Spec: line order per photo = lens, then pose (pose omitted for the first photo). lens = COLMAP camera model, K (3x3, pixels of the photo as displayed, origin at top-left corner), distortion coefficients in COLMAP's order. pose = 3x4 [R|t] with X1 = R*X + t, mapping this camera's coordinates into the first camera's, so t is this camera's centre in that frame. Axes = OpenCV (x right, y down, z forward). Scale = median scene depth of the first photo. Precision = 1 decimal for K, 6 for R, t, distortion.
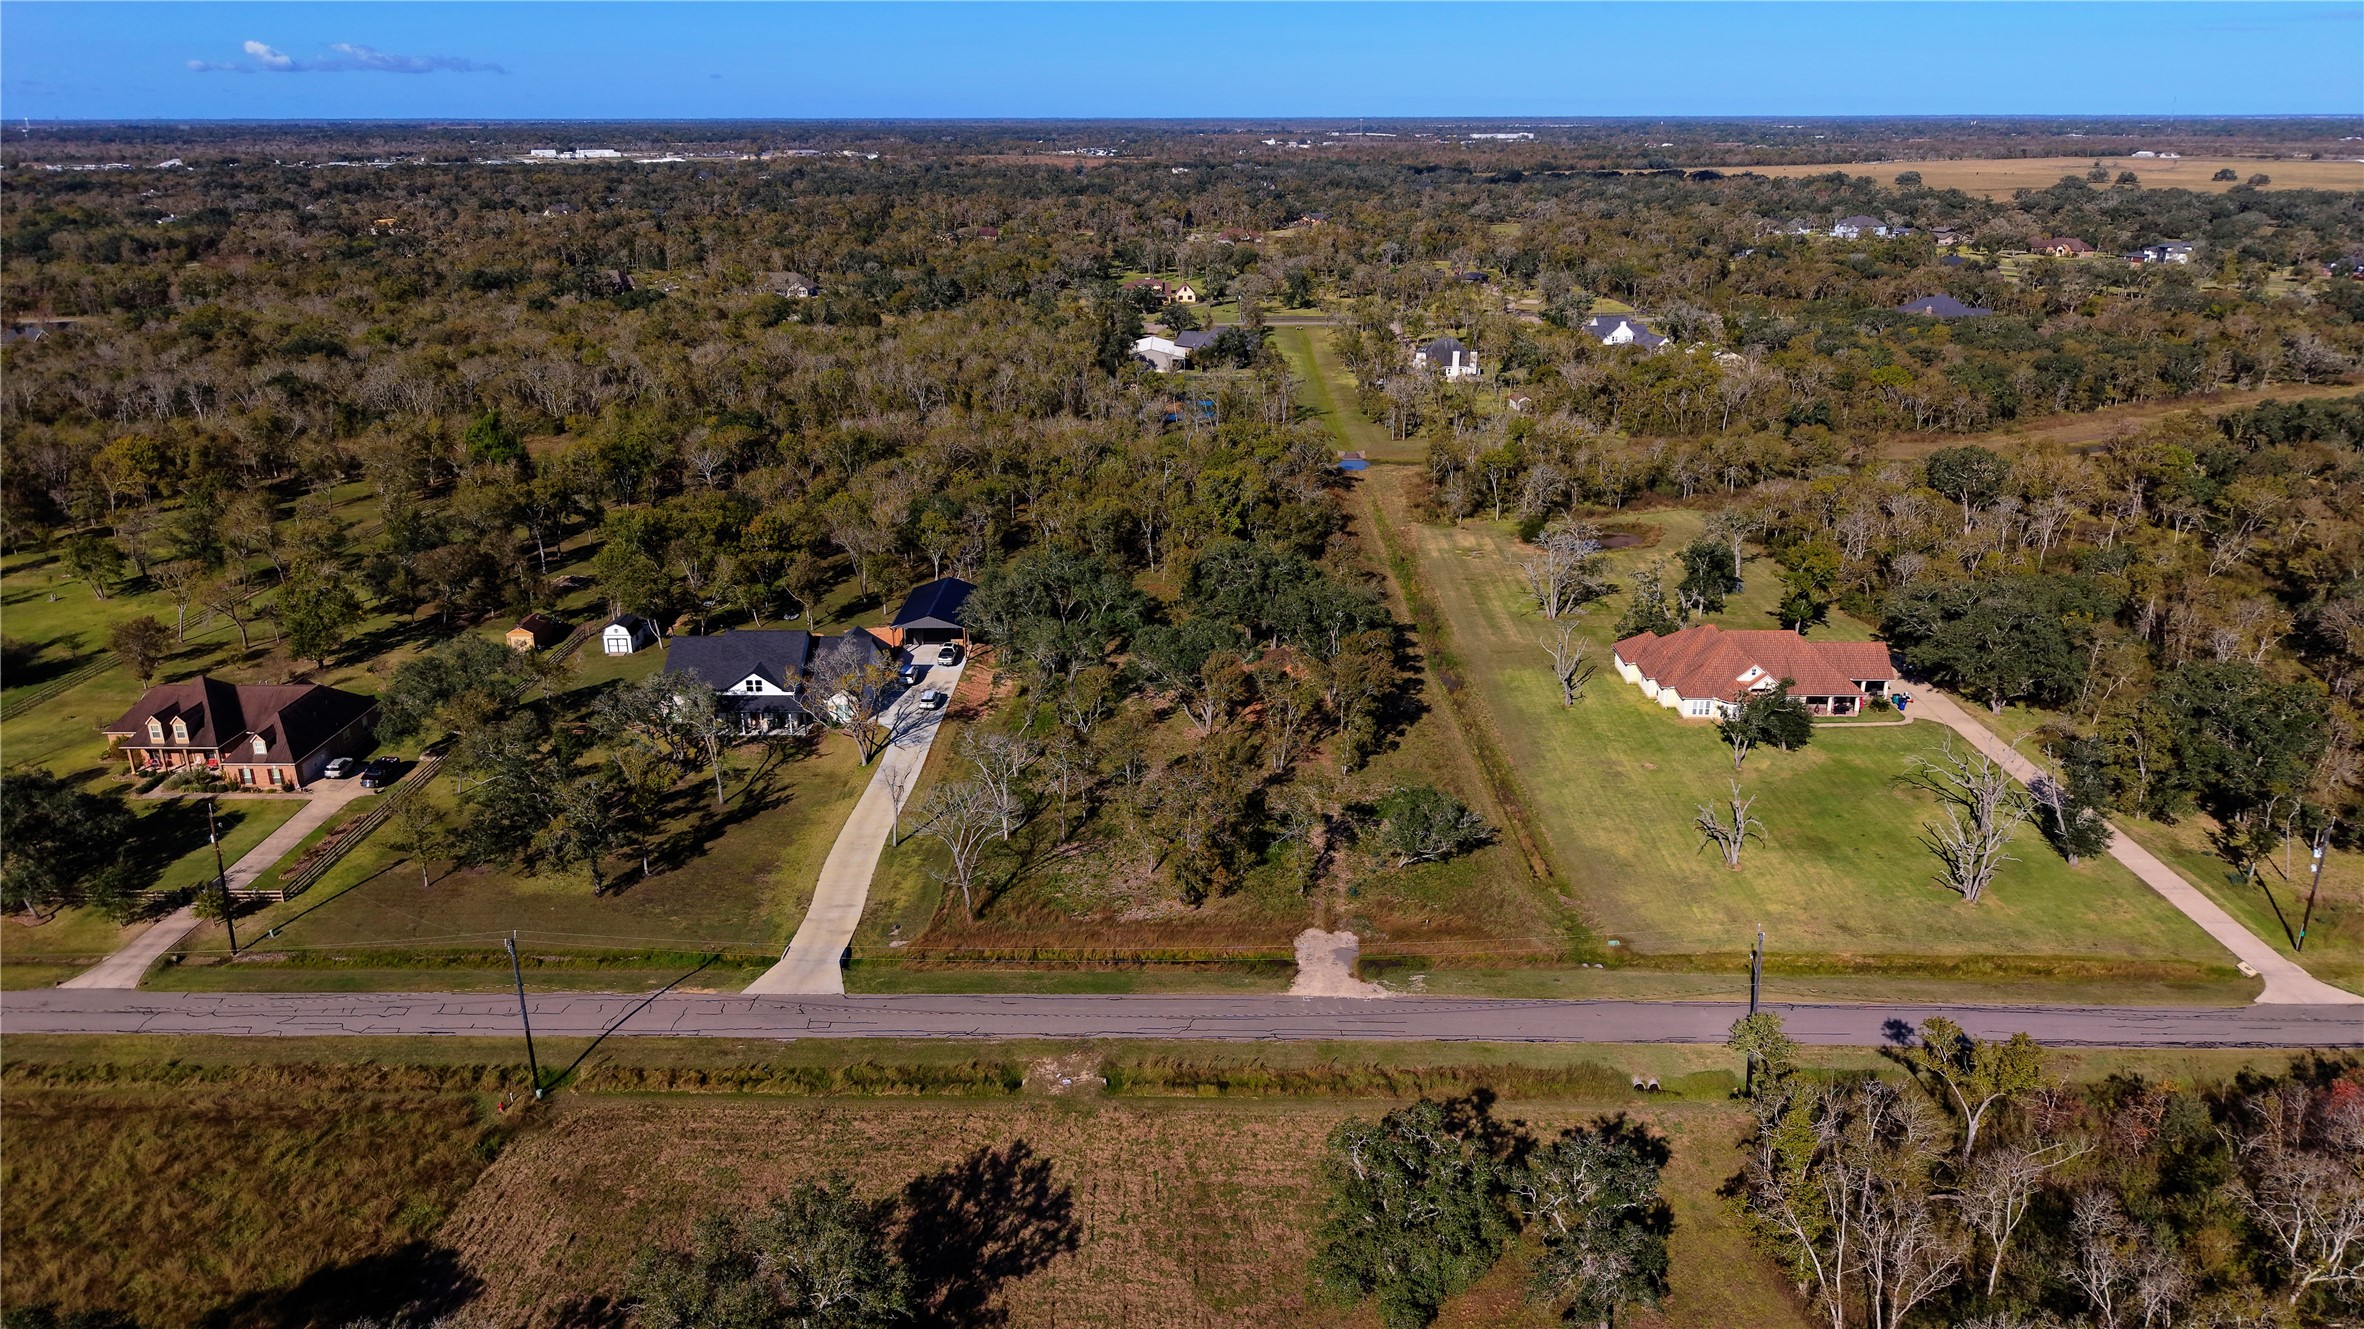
lens RADIAL K [[1572.7, 0, 1180.9], [0, 1572.7, 669.6], [0, 0, 1]] dist [0.018090, -0.024607]
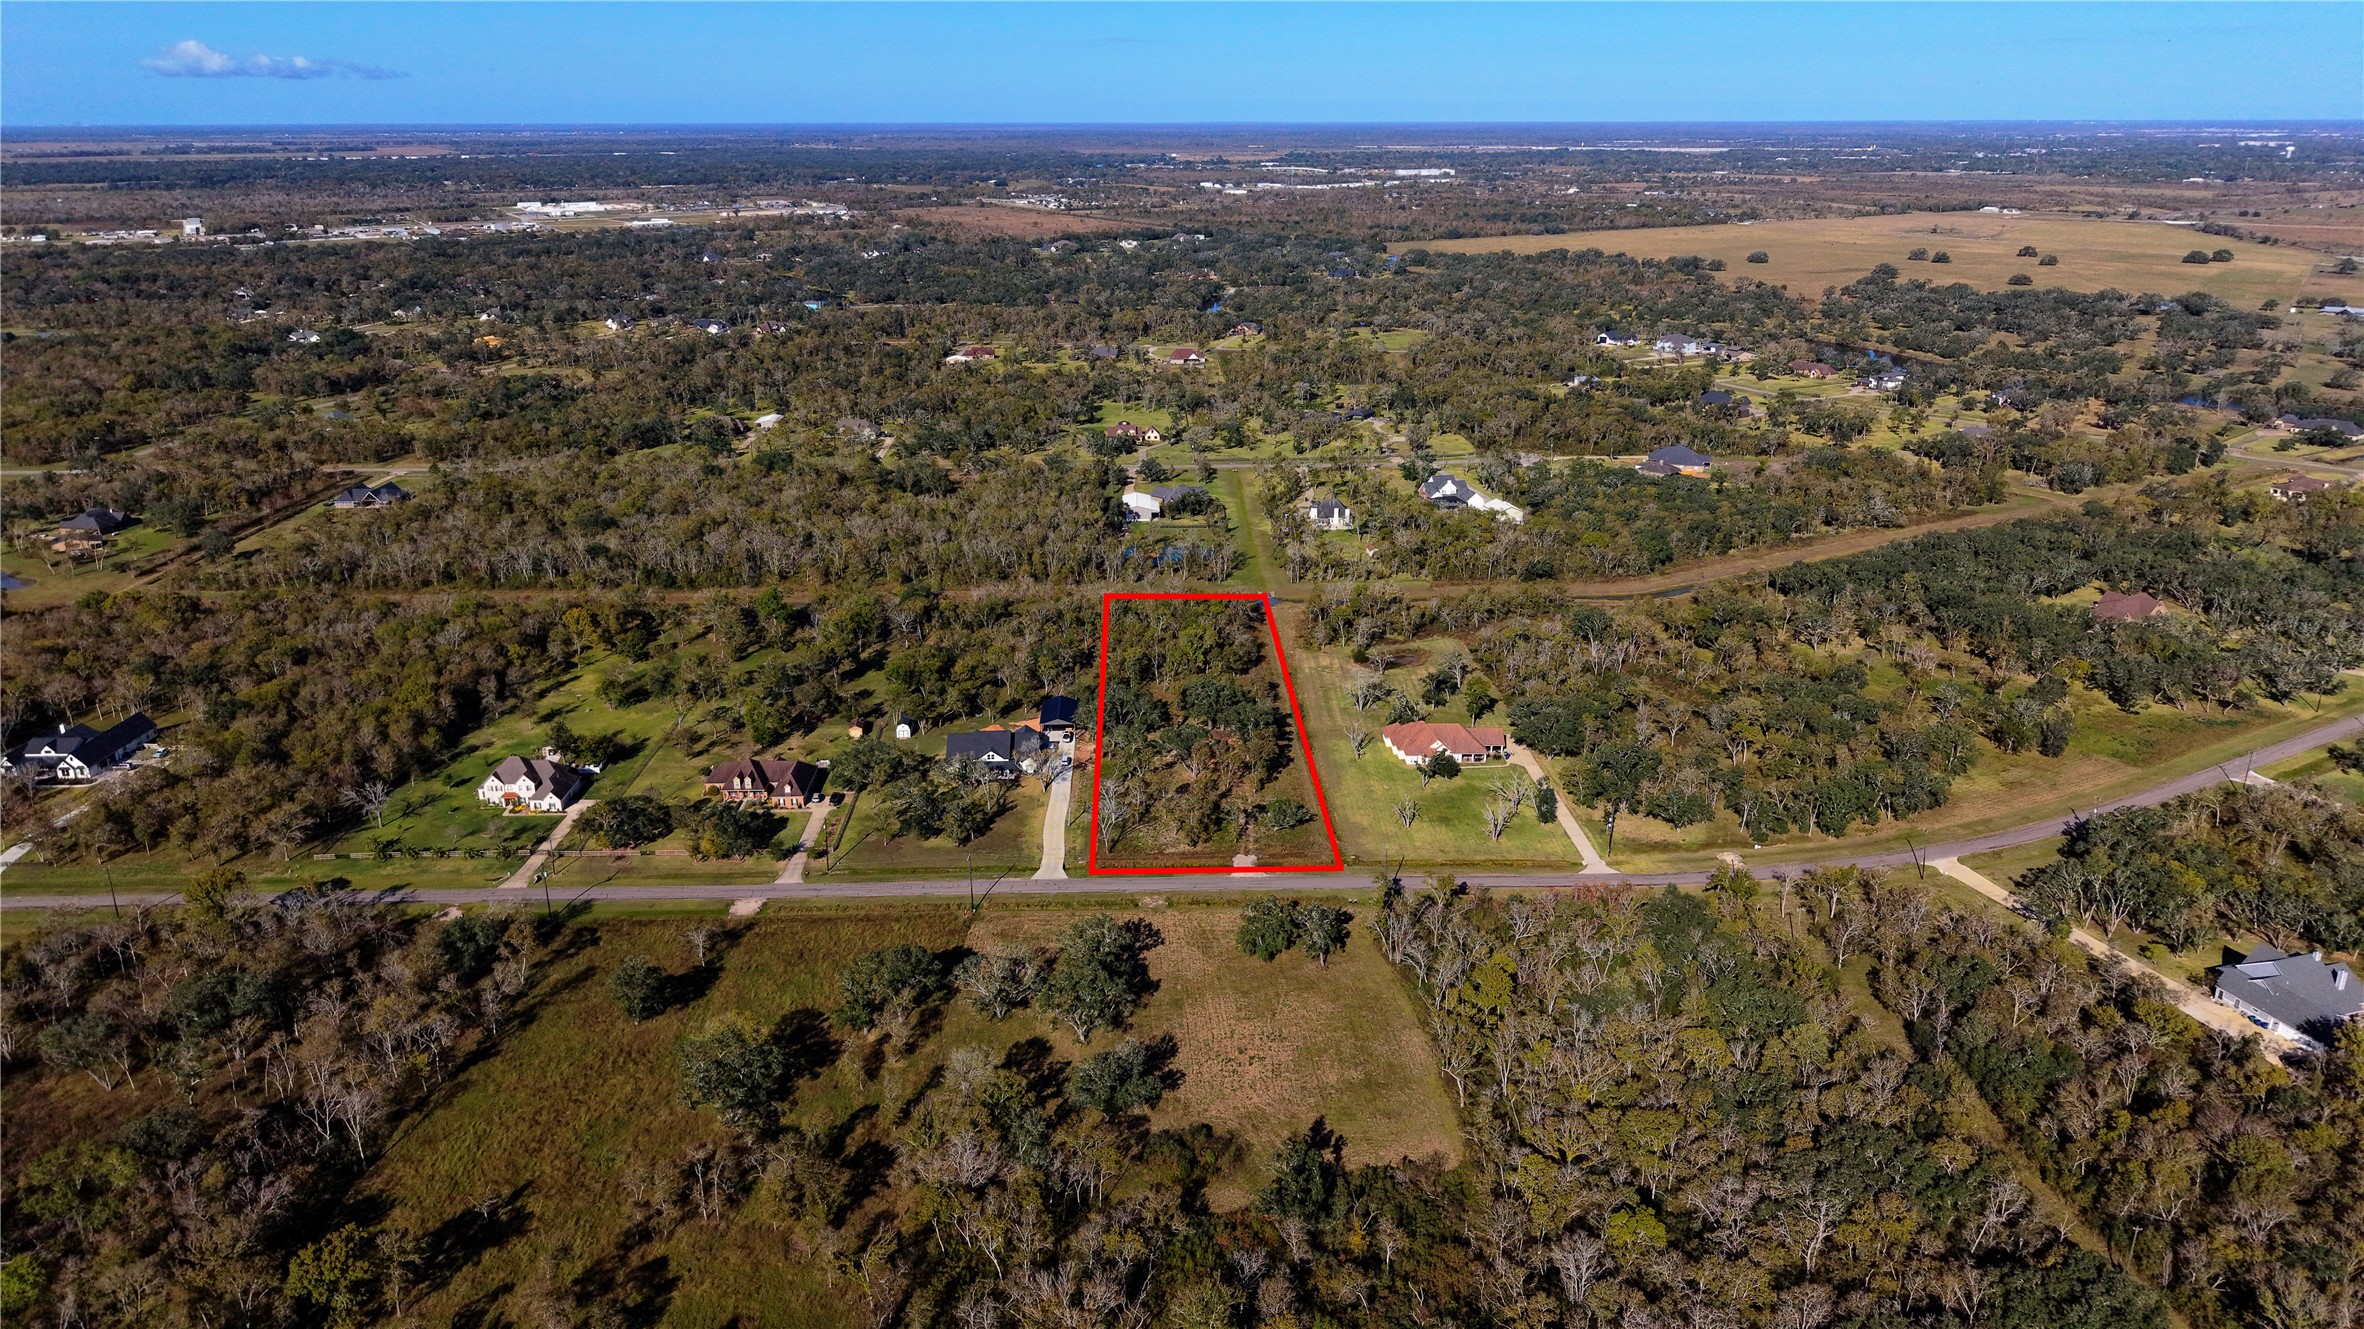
lens RADIAL K [[1572.7, 0, 1168.5], [0, 1572.7, 662.8], [0, 0, 1]] dist [0.018090, -0.024607]
pose [[0.999527, -0.013228, 0.027779, -0.075376], [0.013334, 0.999905, -0.003622, -0.106482], [-0.027728, 0.003990, 0.999608, -1.185569]]
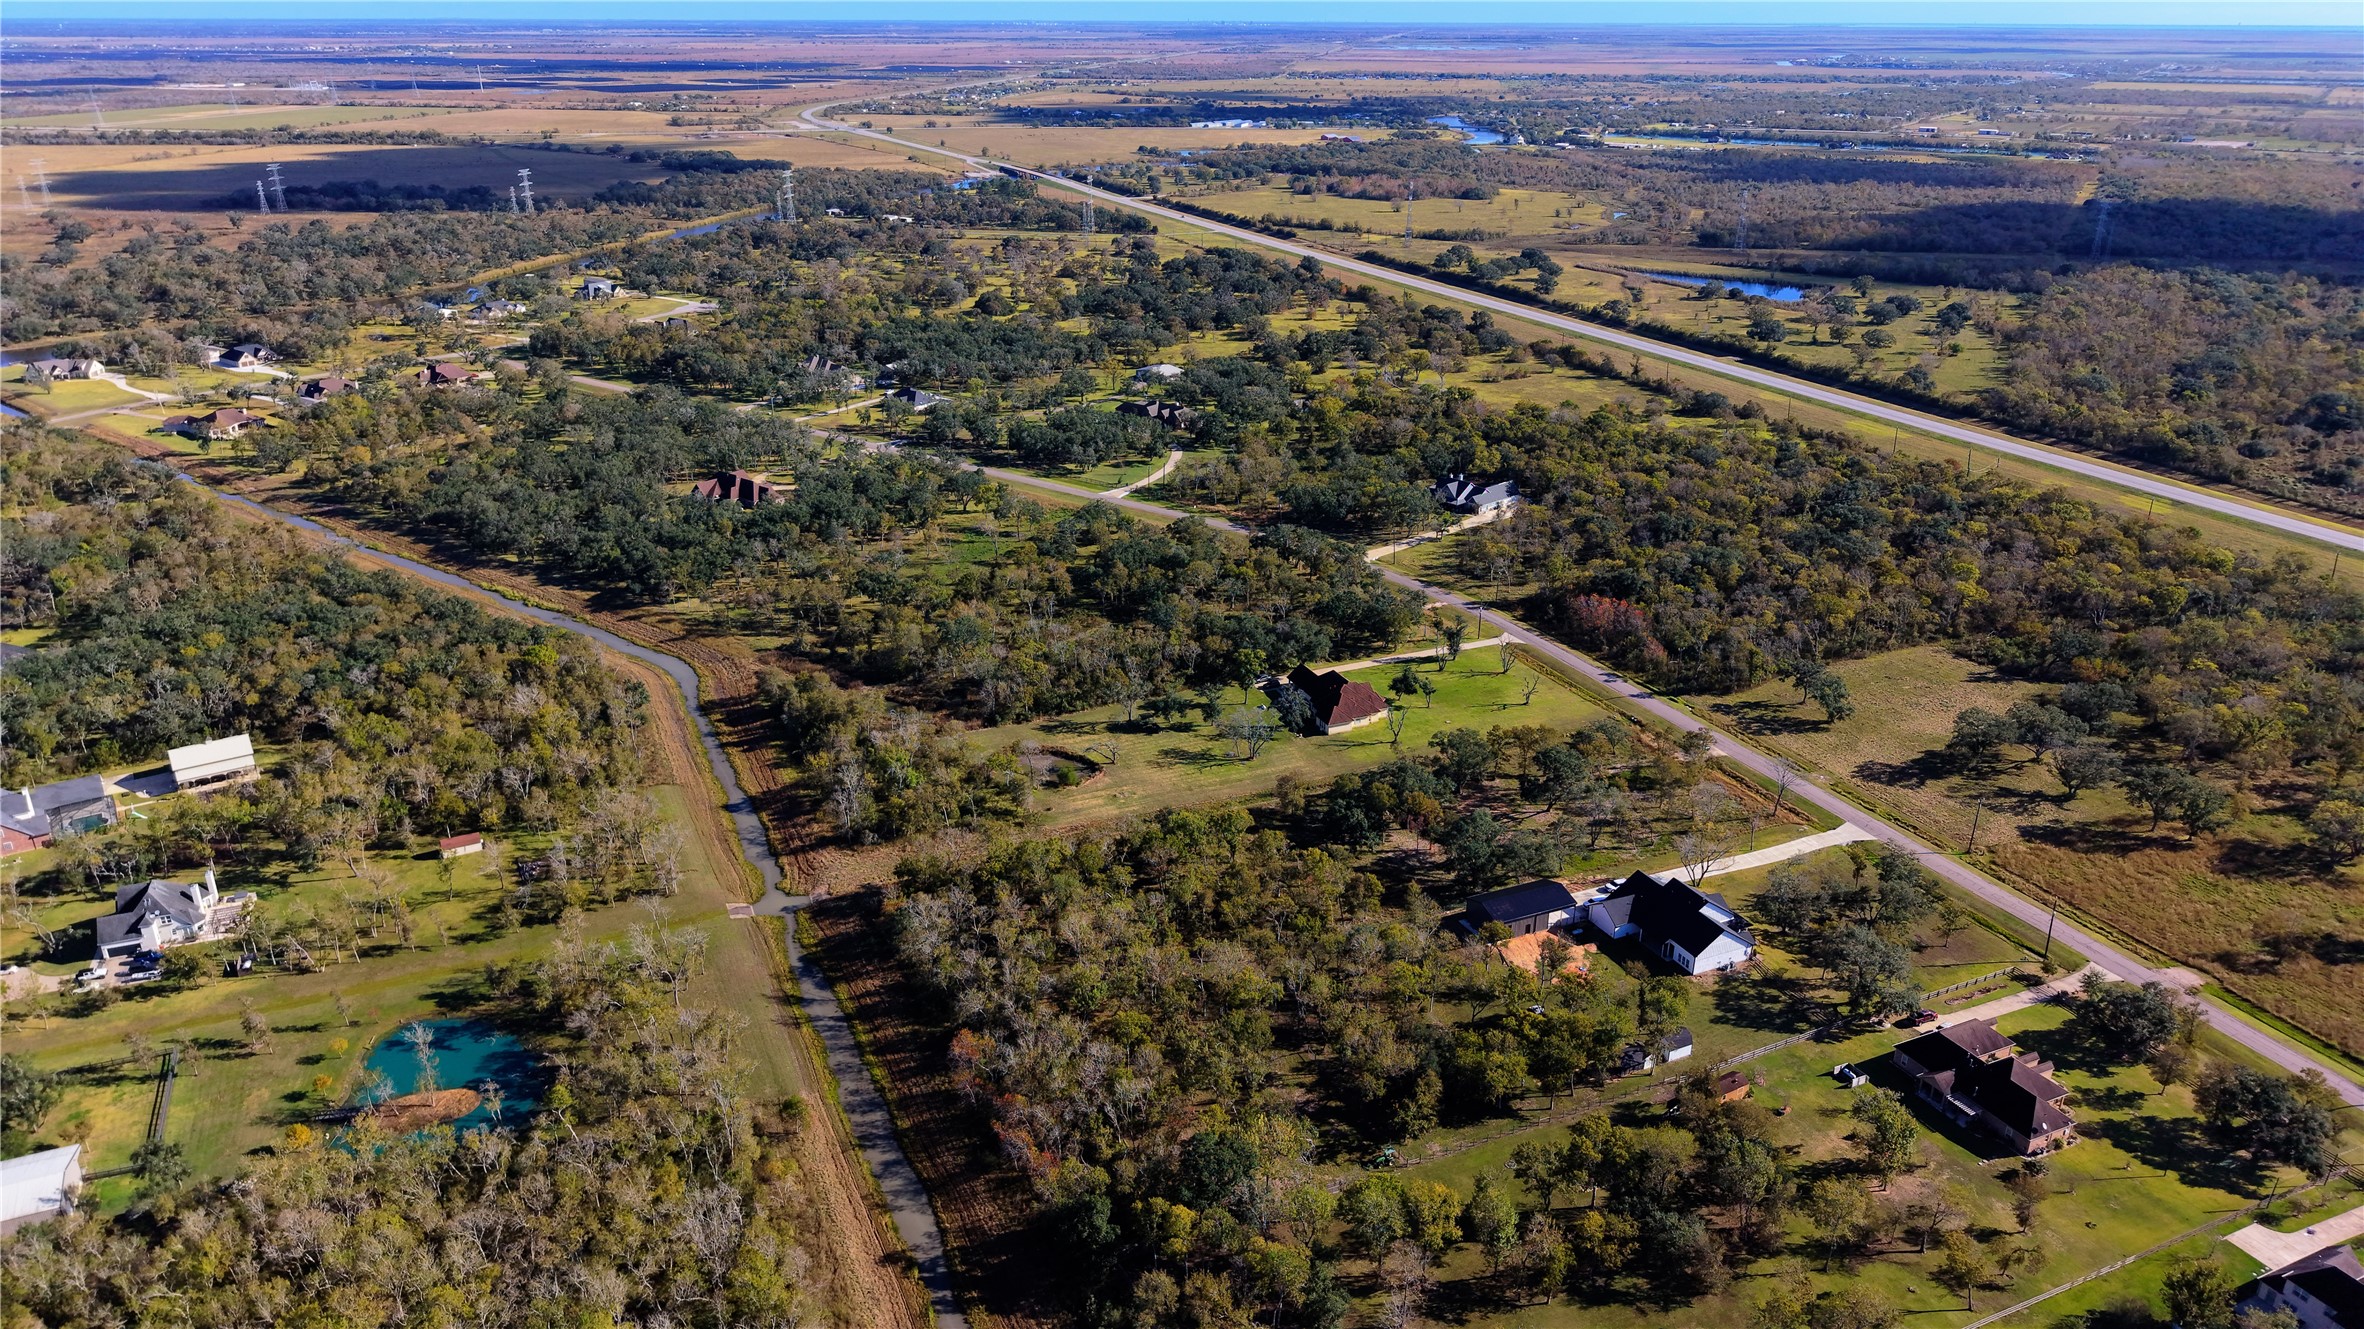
lens RADIAL K [[1572.7, 0, 1164.7], [0, 1572.7, 663.1], [0, 0, 1]] dist [0.018090, -0.024607]
pose [[-0.414275, -0.347206, 0.841323, -1.278234], [0.303565, 0.818735, 0.487362, -1.126262], [-0.858036, 0.457298, -0.233781, 1.692625]]
